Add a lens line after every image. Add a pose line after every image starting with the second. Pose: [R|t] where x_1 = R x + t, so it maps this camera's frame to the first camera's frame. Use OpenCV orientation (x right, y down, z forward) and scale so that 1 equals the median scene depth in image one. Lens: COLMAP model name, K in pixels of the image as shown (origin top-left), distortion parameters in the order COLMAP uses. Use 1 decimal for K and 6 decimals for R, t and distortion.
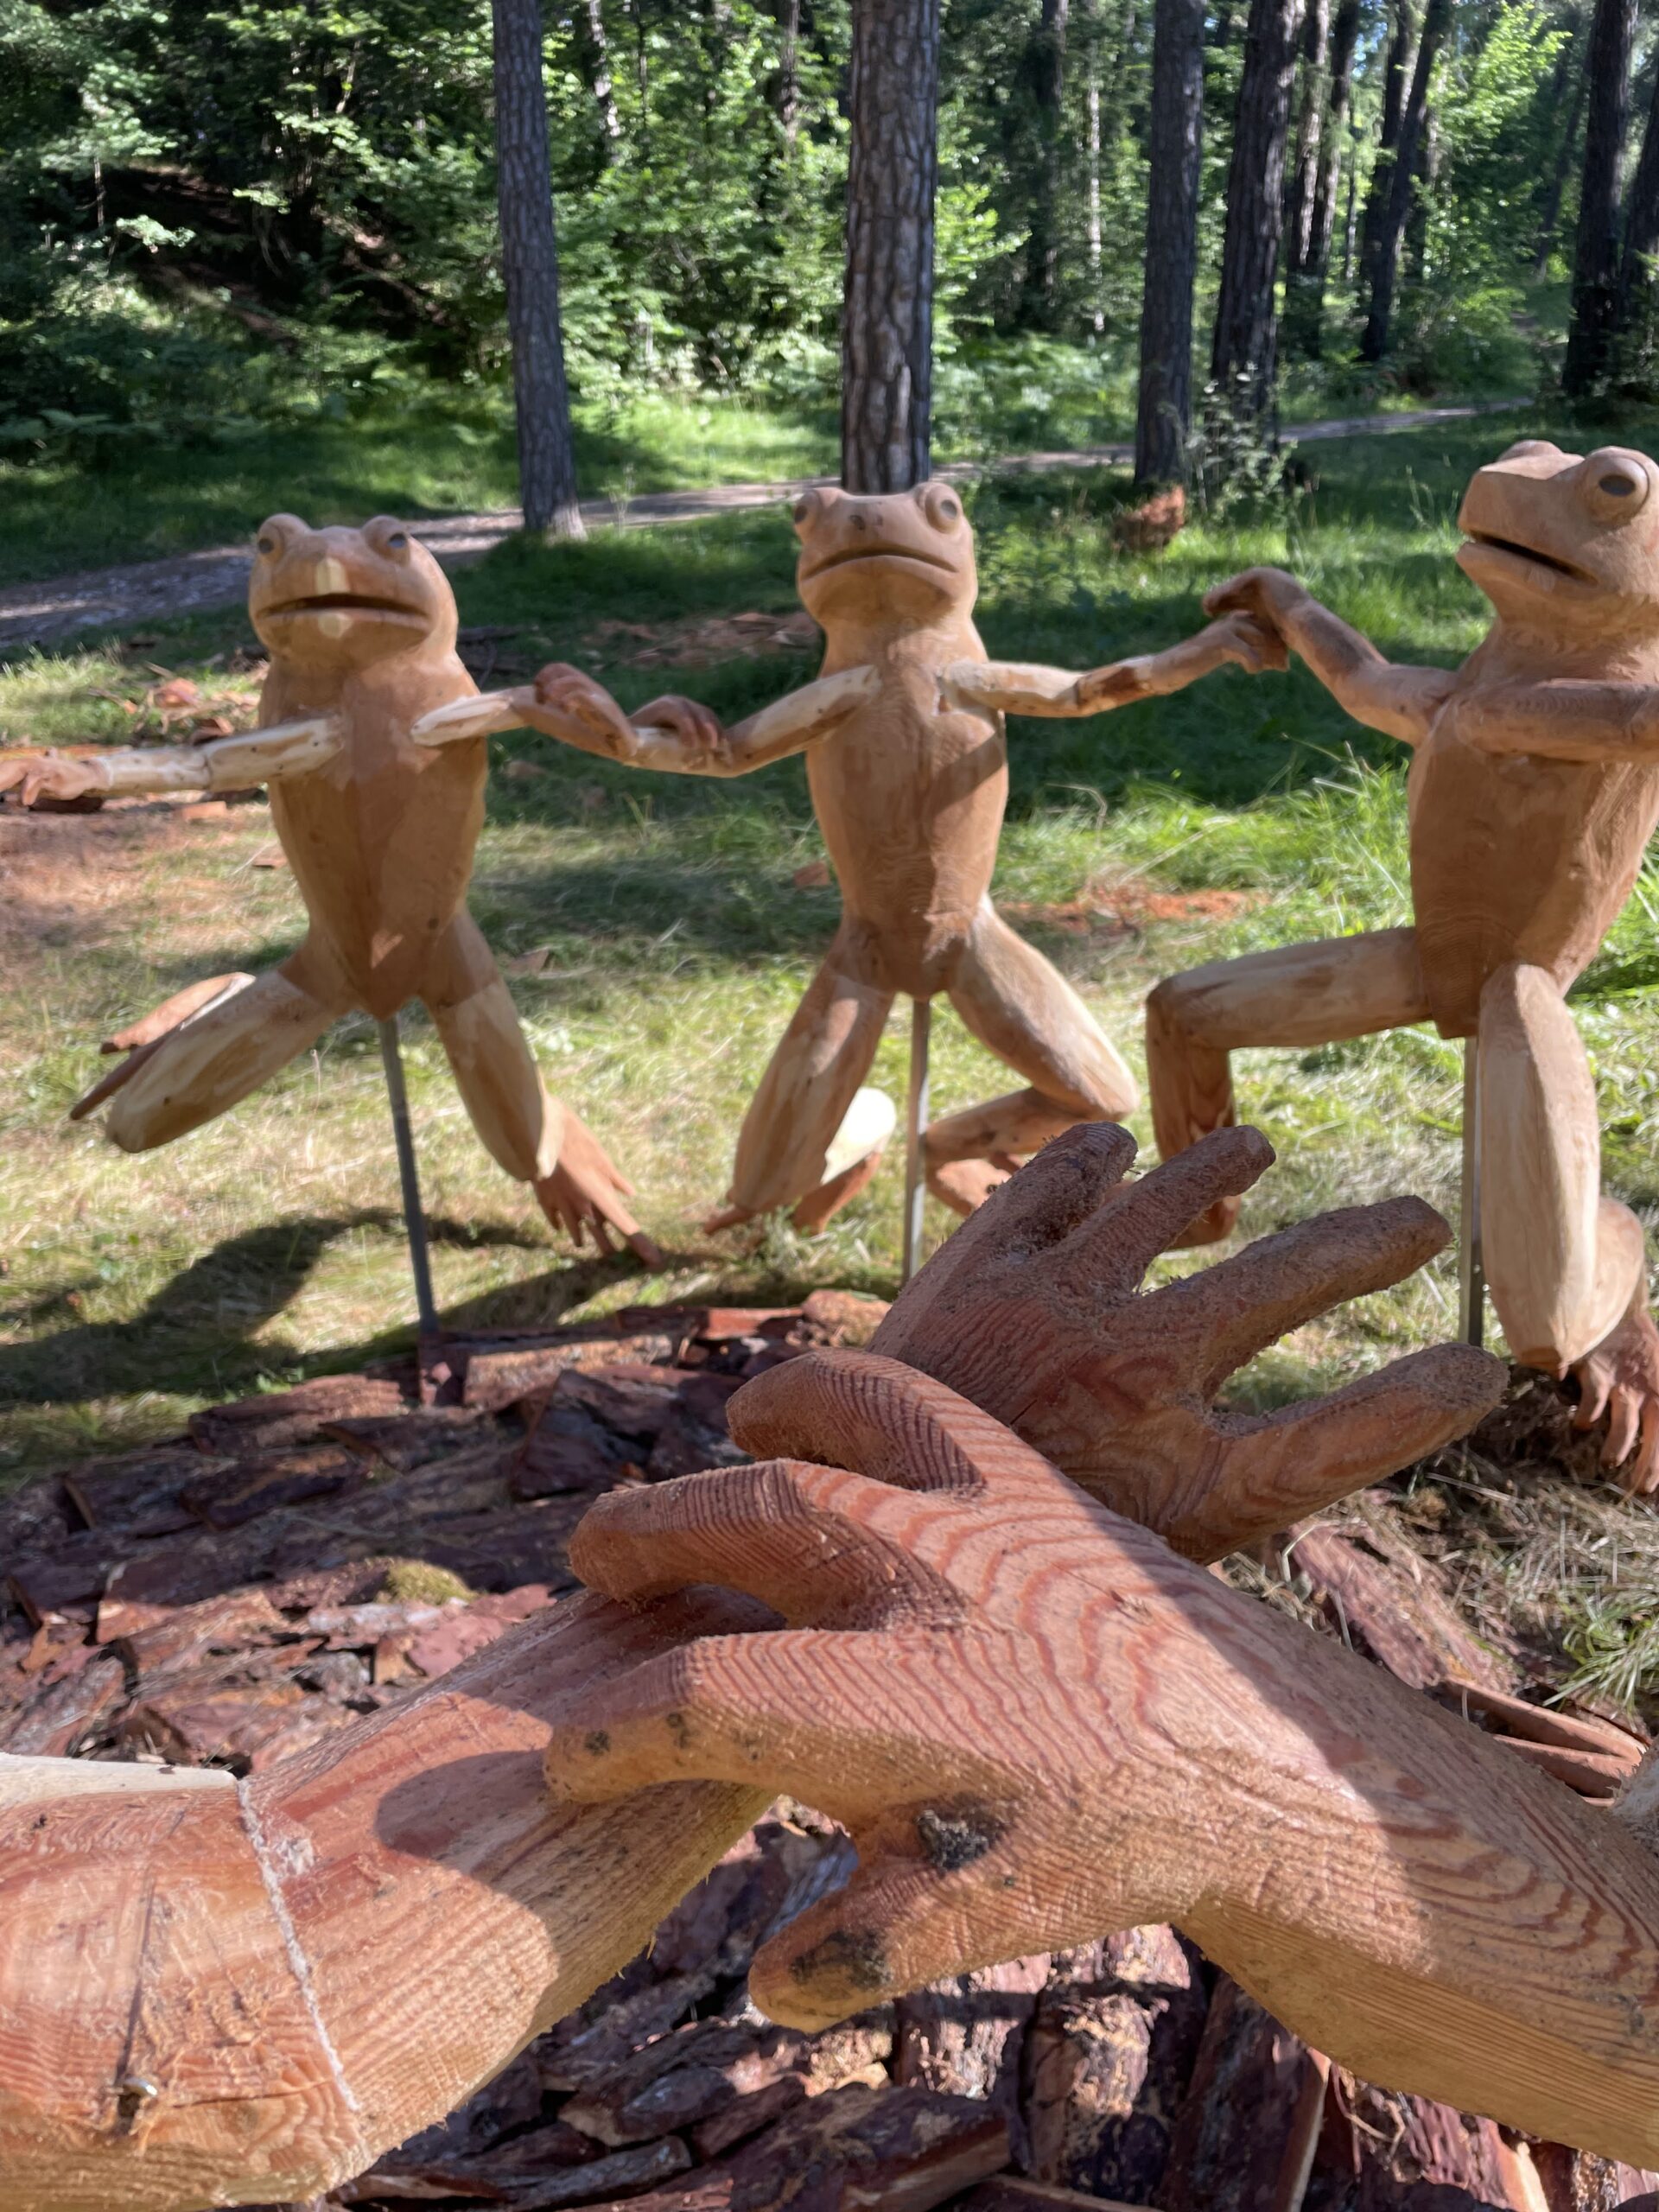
lens RADIAL K [[1670.3, 0, 785.3], [0, 1670.3, 1135.4], [0, 0, 1]] dist [0.071962, -0.092066]
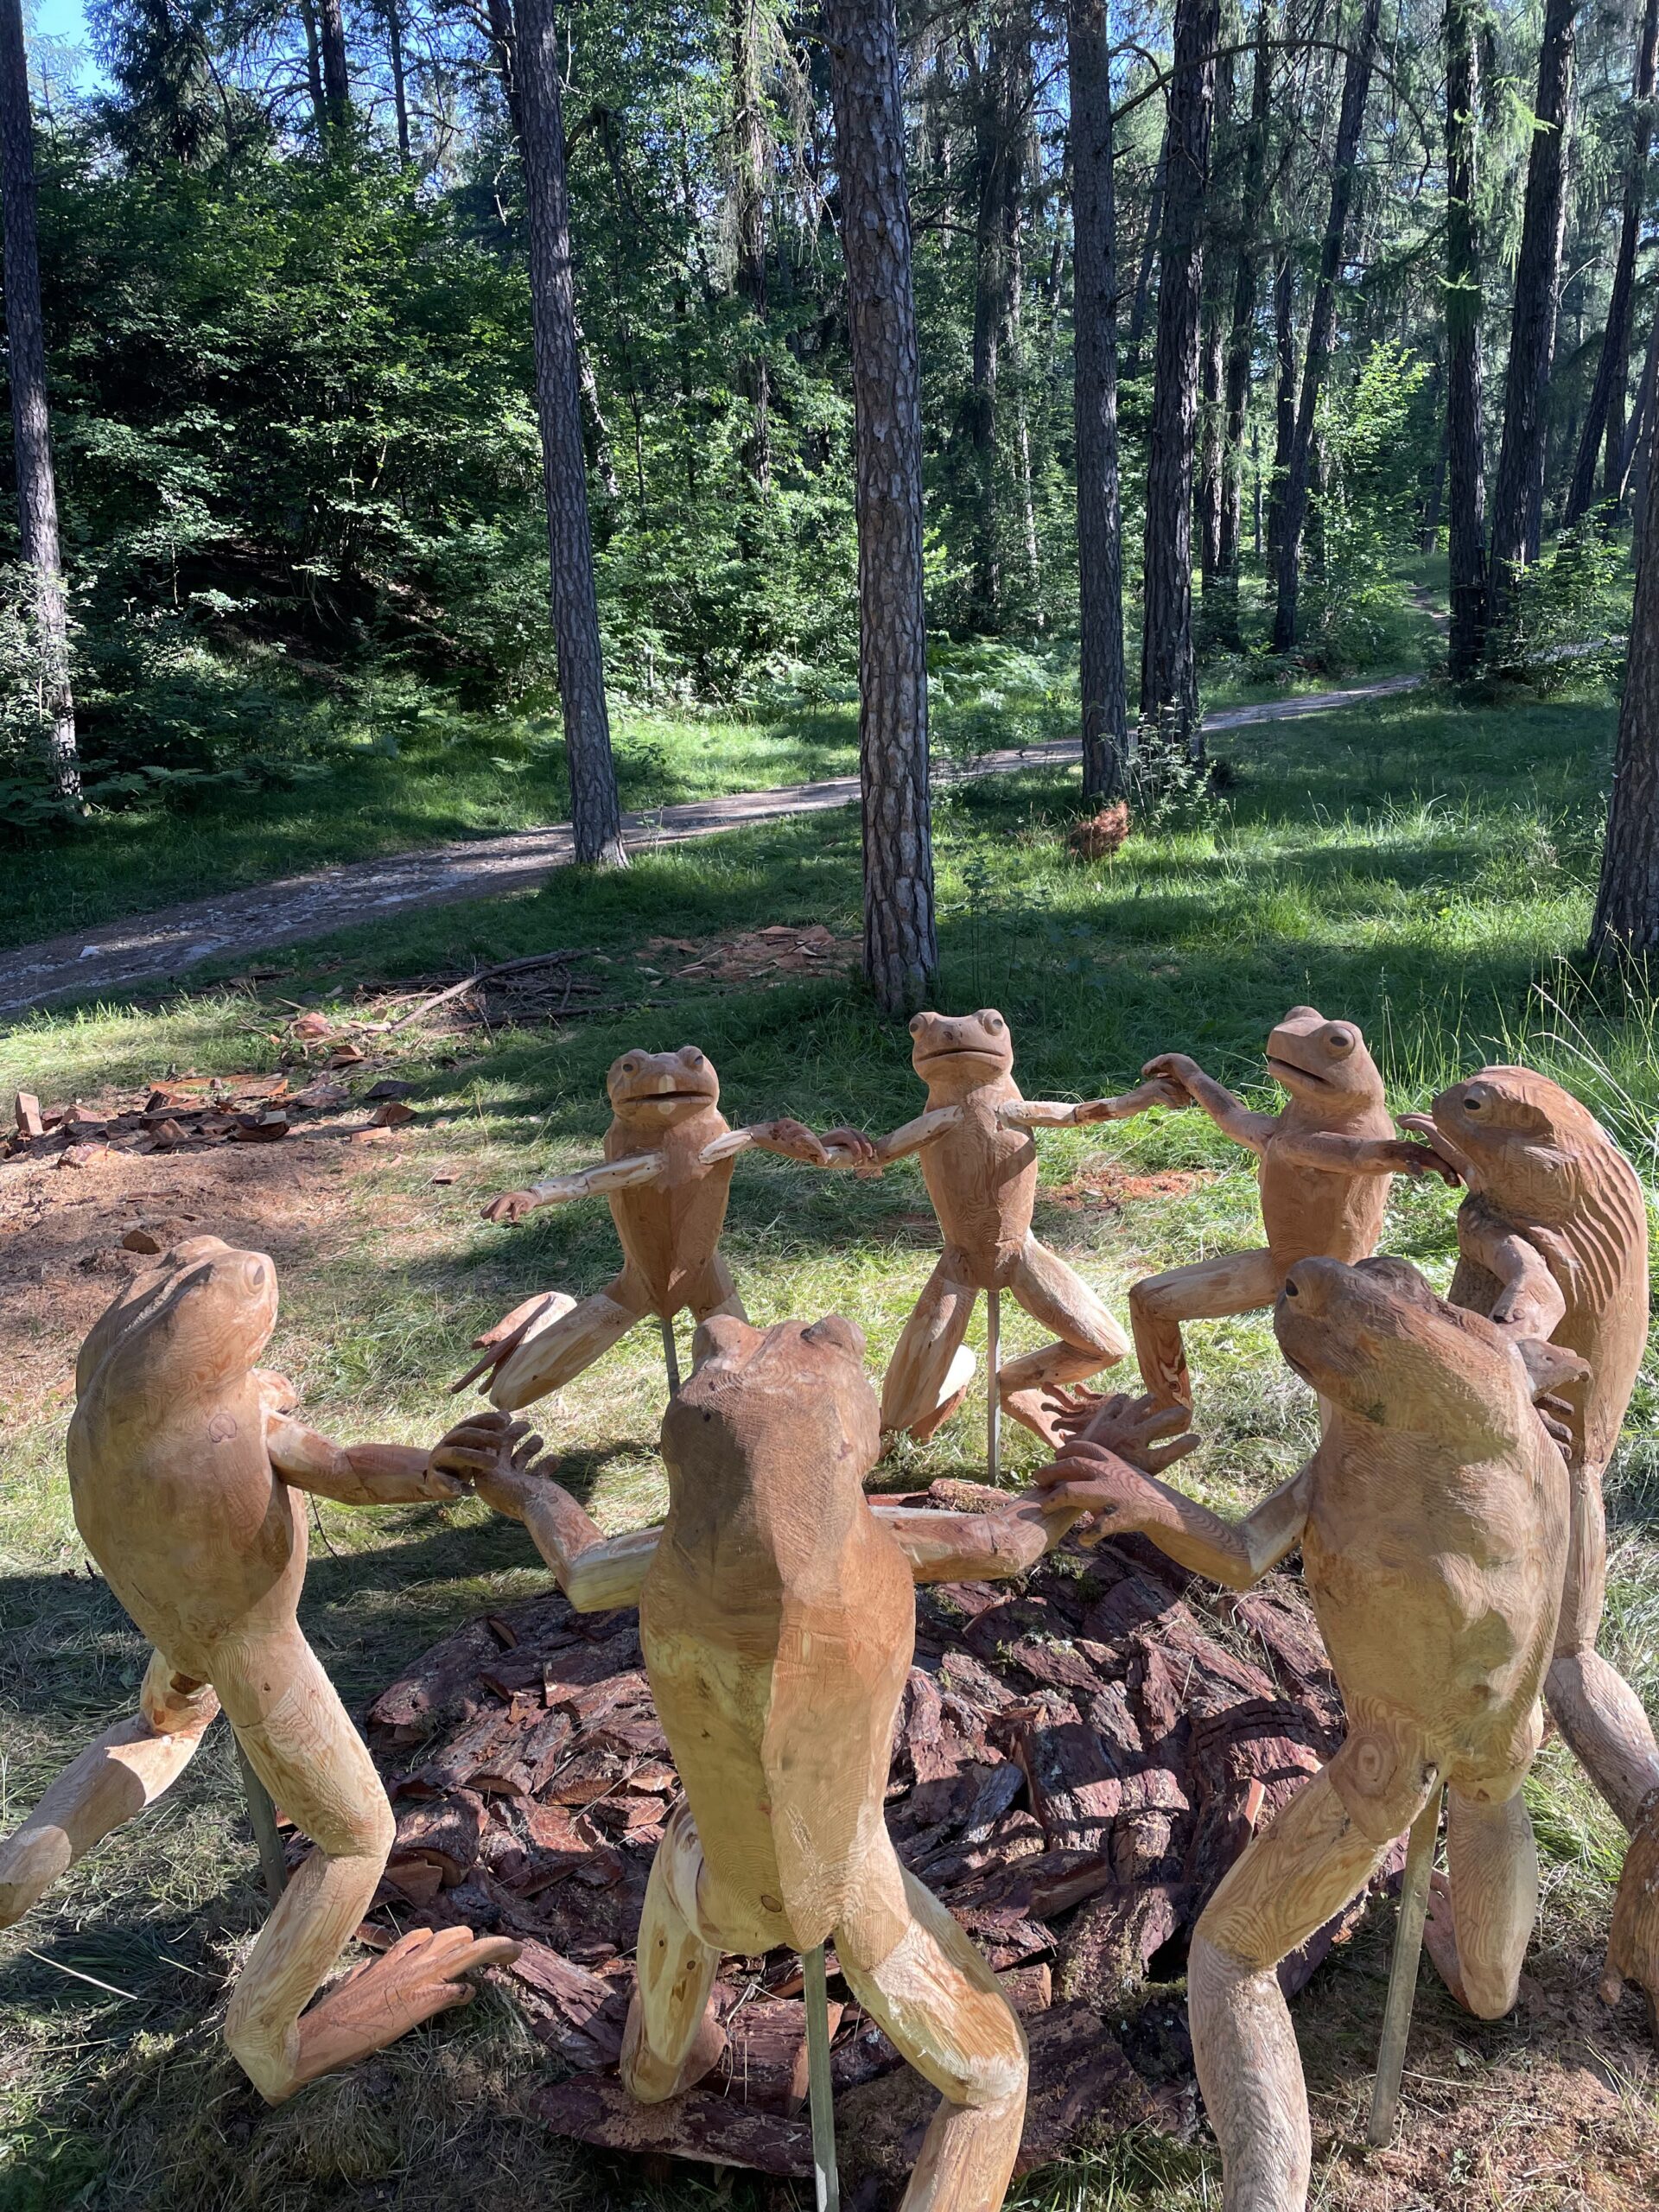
lens RADIAL K [[1684.1, 0, 829.5], [0, 1684.1, 1106.0], [0, 0, 1]] dist [0.115267, -0.181988]
pose [[0.998238, -0.044627, 0.039105, -0.023212], [0.049926, 0.987859, -0.147110, -0.004268], [-0.032065, 0.148803, 0.988347, -0.112989]]
